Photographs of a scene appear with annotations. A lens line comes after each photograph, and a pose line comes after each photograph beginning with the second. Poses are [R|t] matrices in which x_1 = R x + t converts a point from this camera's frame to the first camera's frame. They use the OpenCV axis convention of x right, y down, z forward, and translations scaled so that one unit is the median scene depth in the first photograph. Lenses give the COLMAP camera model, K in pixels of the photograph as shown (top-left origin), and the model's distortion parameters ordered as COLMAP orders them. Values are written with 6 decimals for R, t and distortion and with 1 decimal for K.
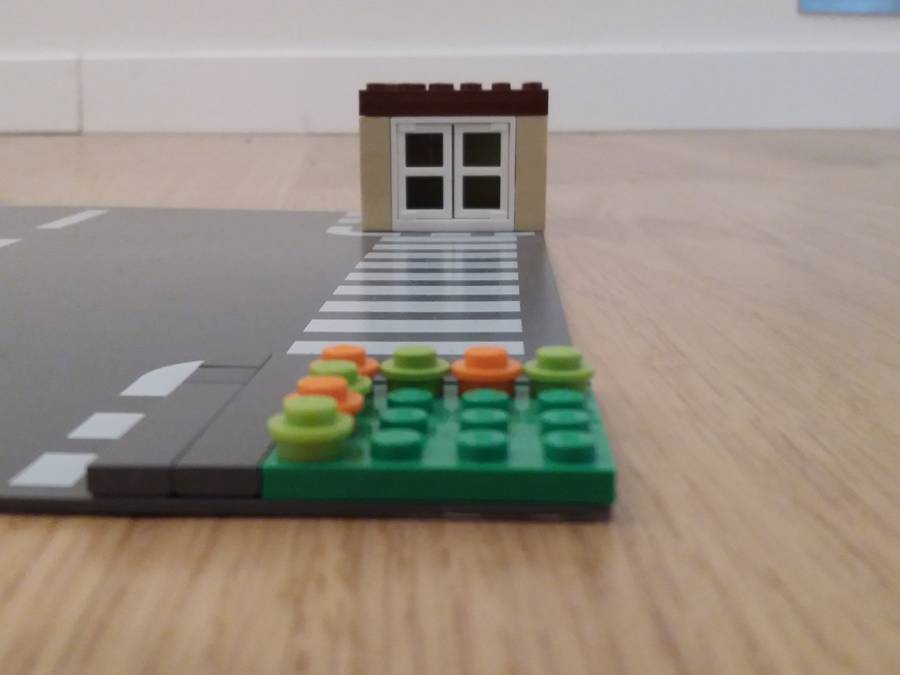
lens RADIAL K [[1213.8, 0, 399.4], [0, 1213.8, 338.9], [0, 0, 1]] dist [0.297664, -1.291720]
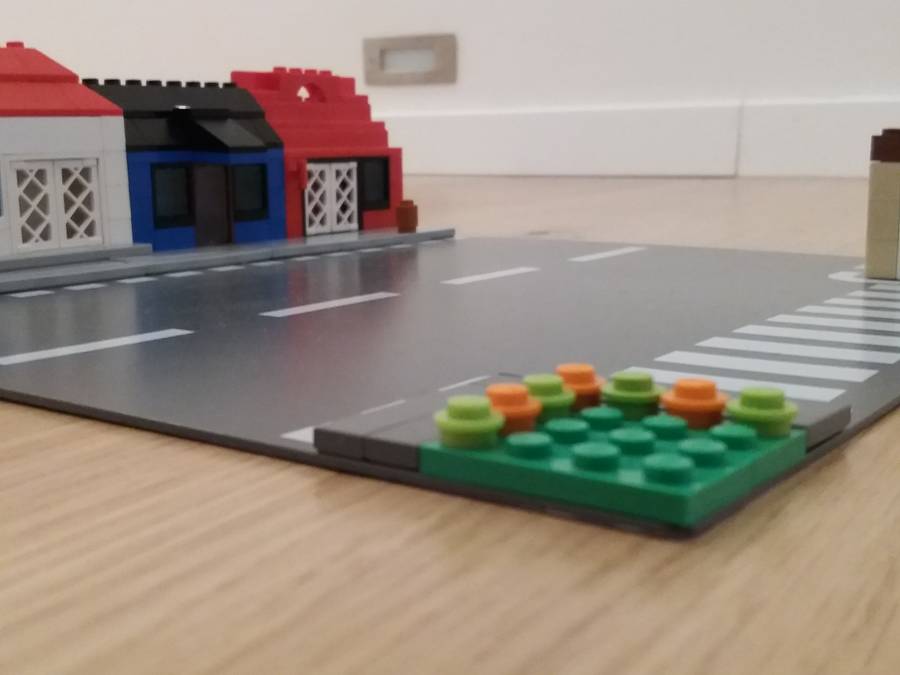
lens RADIAL K [[1213.8, 0, 399.4], [0, 1213.8, 338.9], [0, 0, 1]] dist [0.297664, -1.291720]
pose [[0.827589, 0.086852, -0.554574, 0.212769], [-0.105779, 0.994387, -0.002122, 0.000785], [0.551277, 0.060418, 0.832131, -0.014434]]
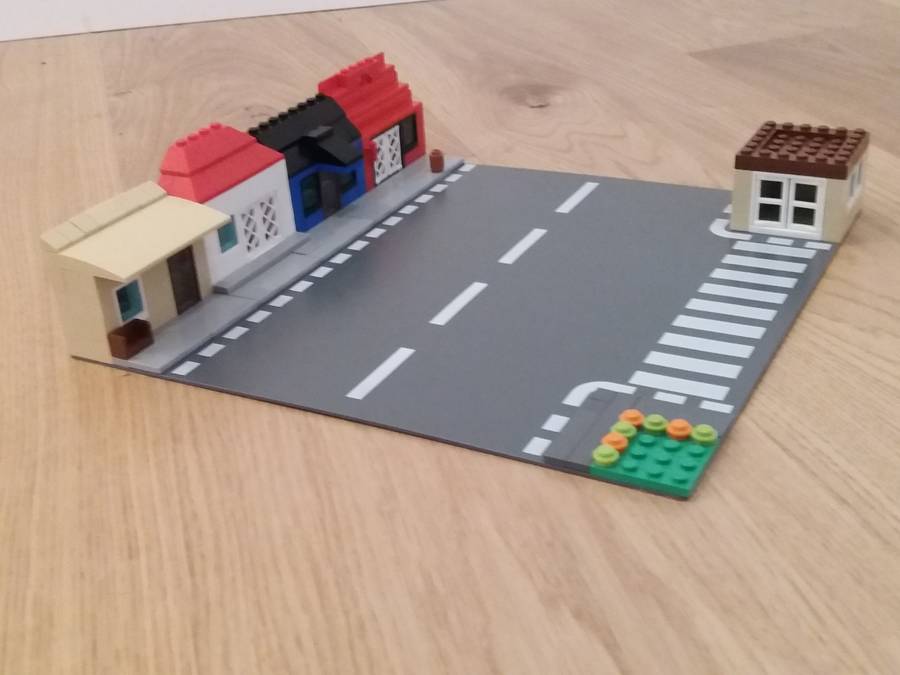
lens RADIAL K [[1213.8, 0, 399.4], [0, 1213.8, 338.9], [0, 0, 1]] dist [0.297664, -1.291720]
pose [[0.903638, 0.147338, -0.402157, 0.291707], [-0.014006, 0.948630, 0.316078, -0.522161], [0.428068, -0.279987, 0.859282, -0.828182]]
